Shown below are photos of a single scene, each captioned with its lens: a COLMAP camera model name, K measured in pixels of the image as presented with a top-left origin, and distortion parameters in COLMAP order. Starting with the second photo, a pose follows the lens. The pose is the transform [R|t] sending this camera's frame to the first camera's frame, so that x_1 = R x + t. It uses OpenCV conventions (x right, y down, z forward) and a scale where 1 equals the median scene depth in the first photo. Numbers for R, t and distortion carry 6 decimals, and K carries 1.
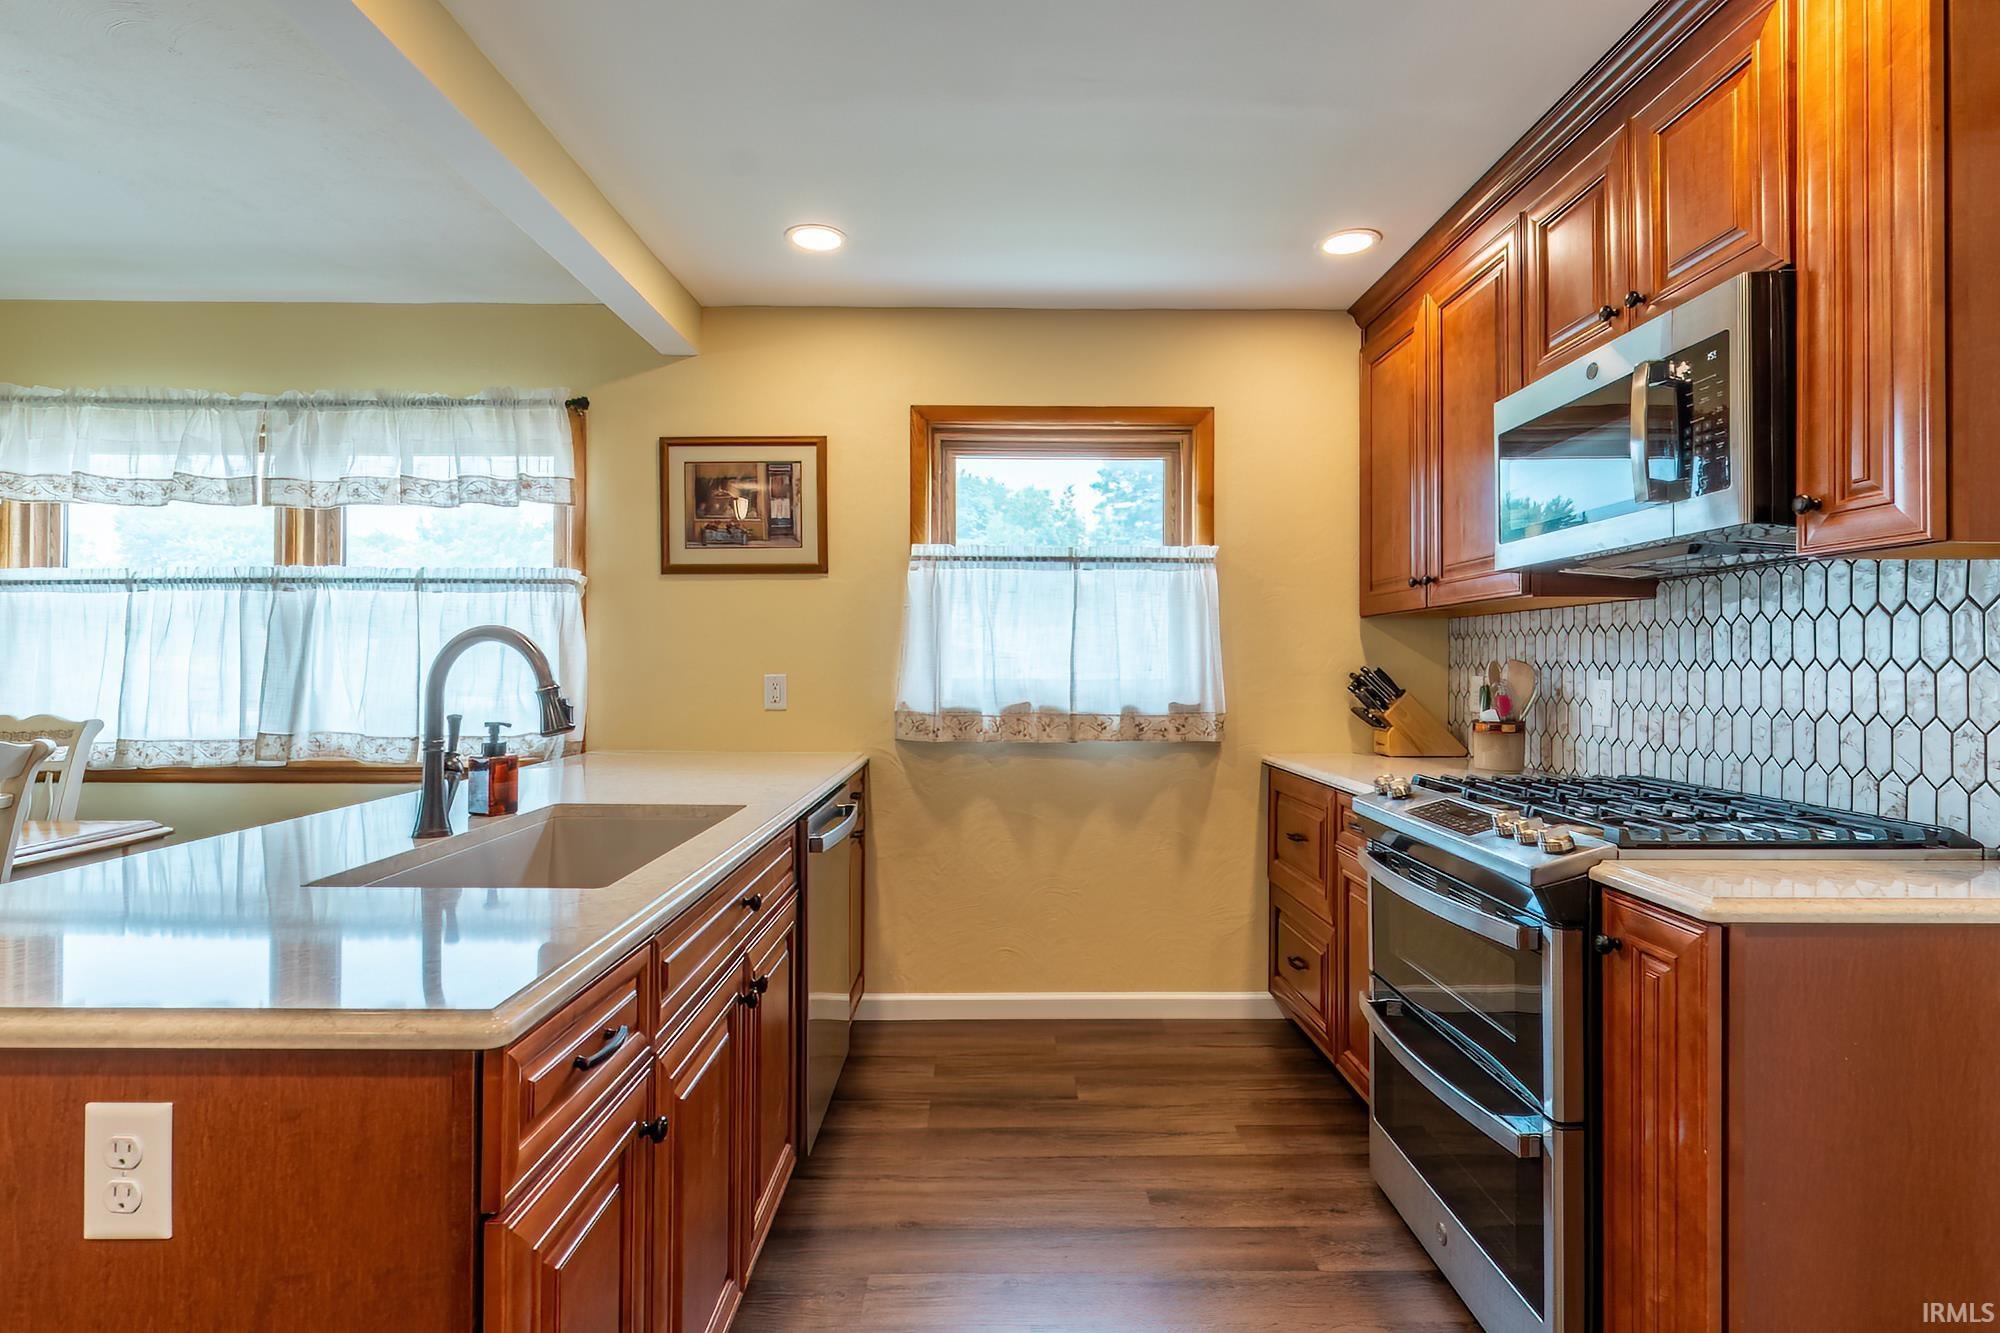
lens RADIAL K [[964.3, 0, 986.8], [0, 964.3, 659.3], [0, 0, 1]] dist [-0.003629, 0.001468]
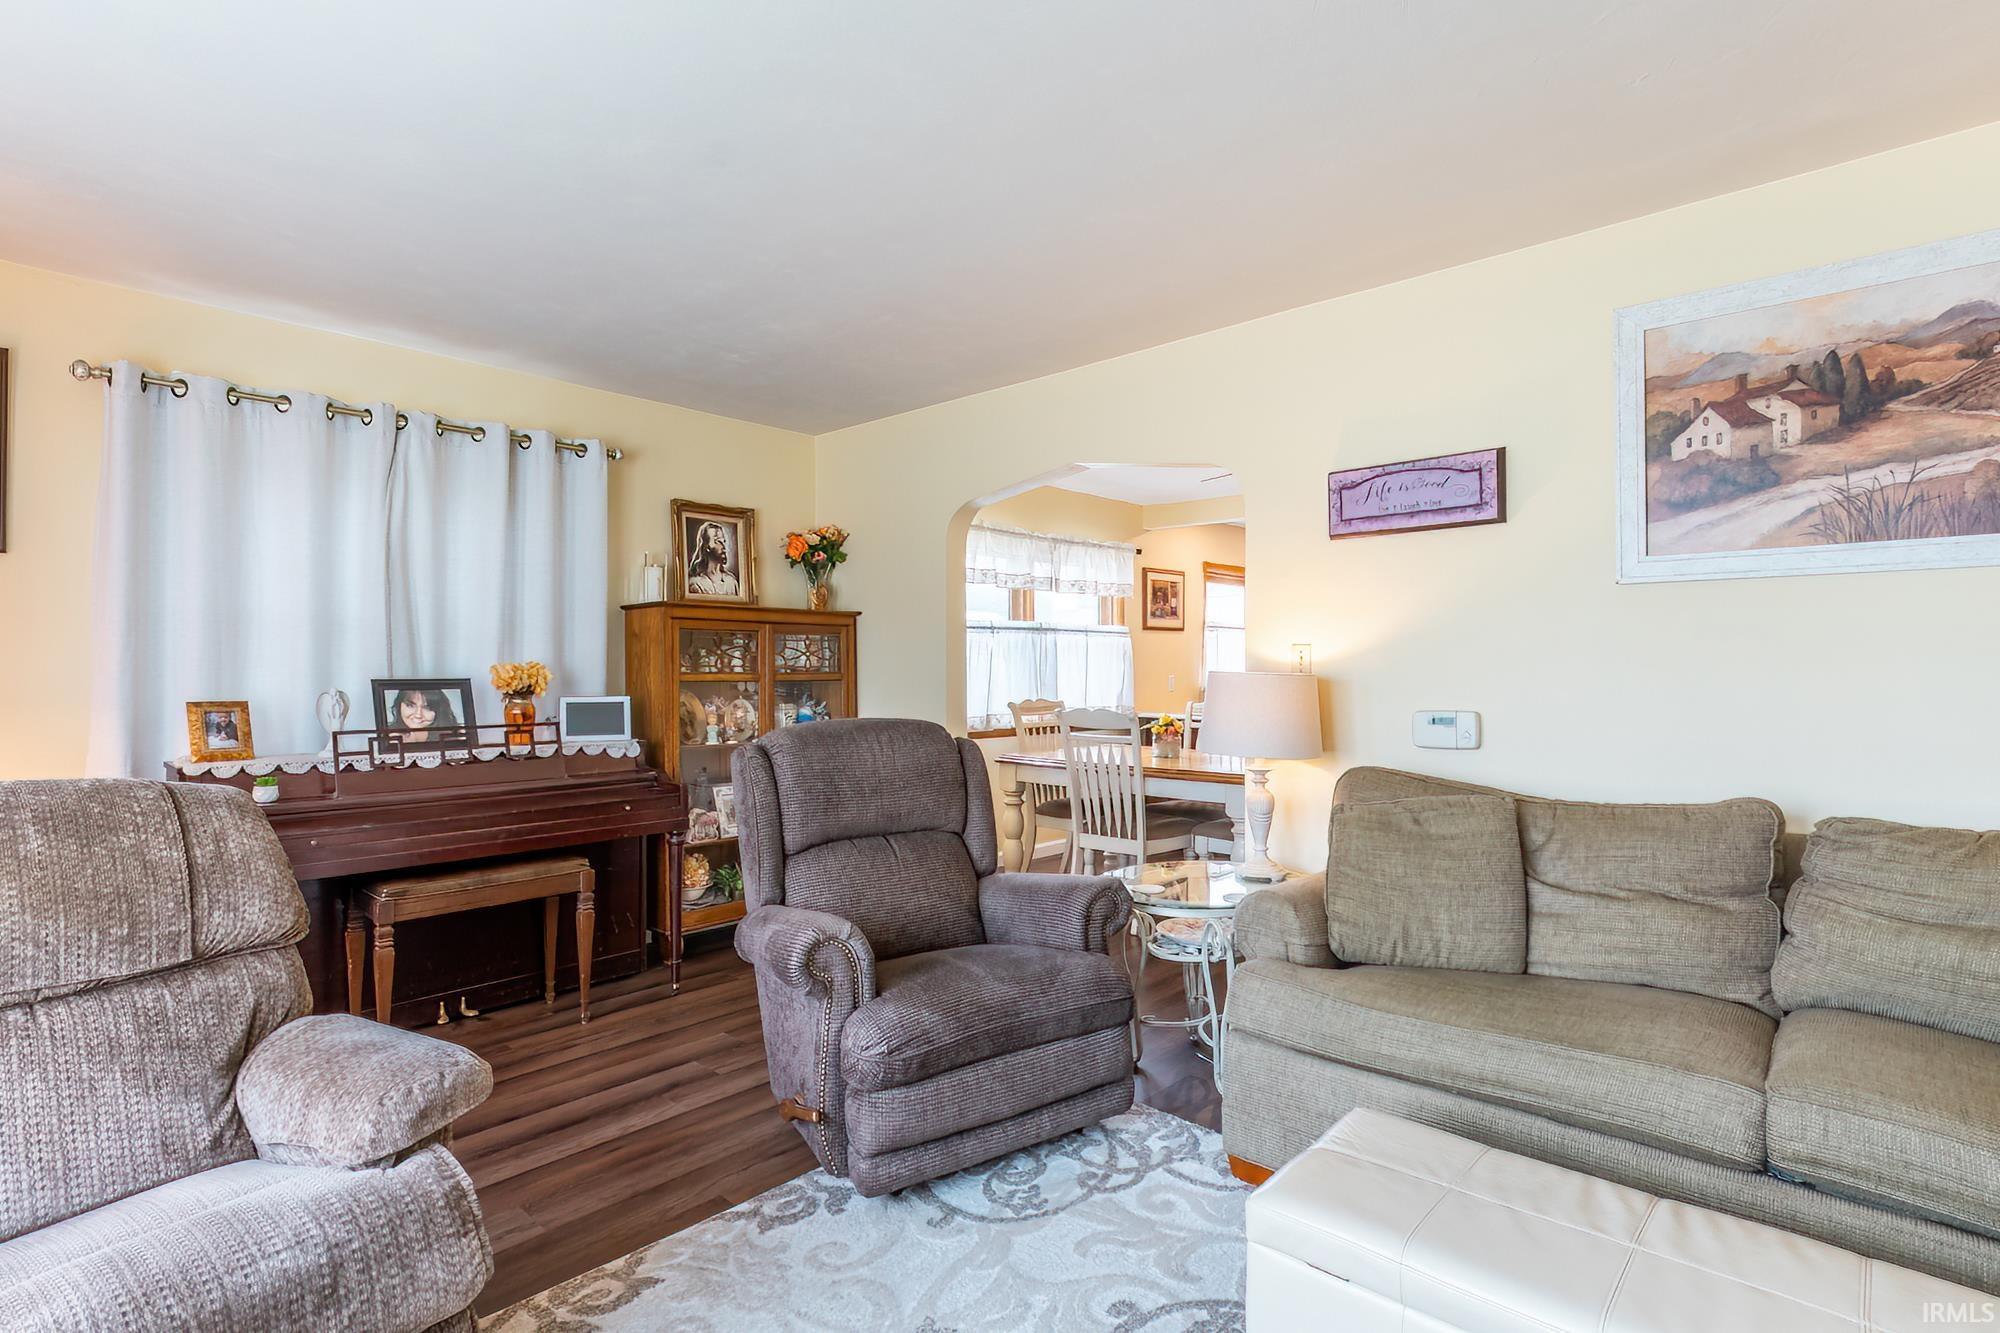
lens RADIAL K [[964.3, 0, 1002.4], [0, 964.3, 674.8], [0, 0, 1]] dist [-0.003629, 0.001468]
pose [[0.677231, -0.010056, 0.735702, -2.218684], [0.000413, 0.999912, 0.013287, -0.016695], [-0.735770, -0.008694, 0.677175, -0.249272]]
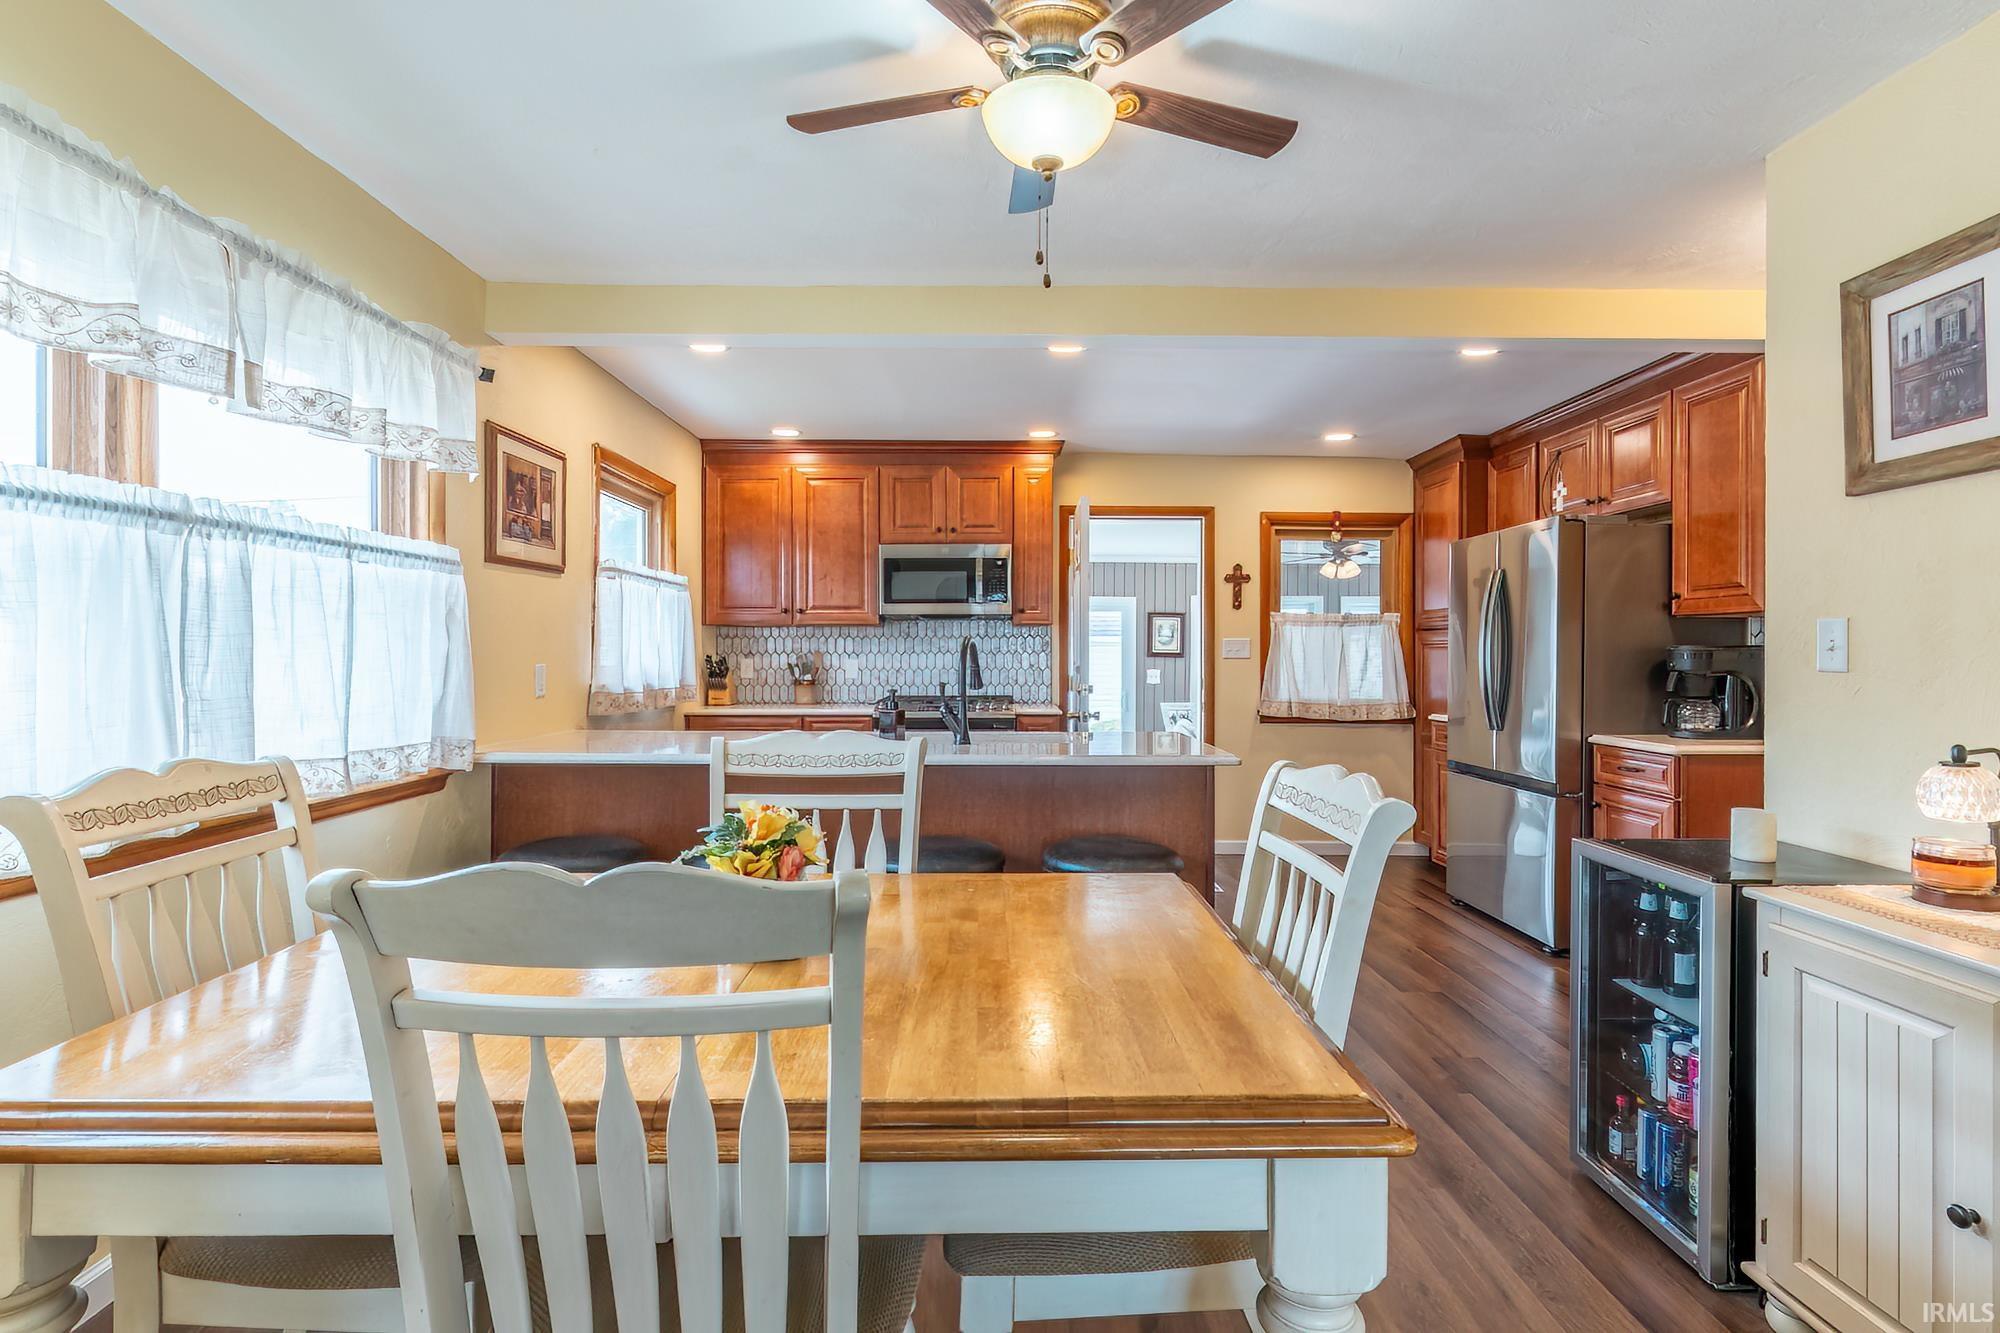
lens RADIAL K [[964.3, 0, 1003.8], [0, 964.3, 651.5], [0, 0, 1]] dist [-0.003629, 0.001468]
pose [[-0.002879, -0.002739, 0.999992, -1.341138], [-0.006036, 0.999978, 0.002722, -0.004562], [-0.999978, -0.006028, -0.002895, 0.497748]]
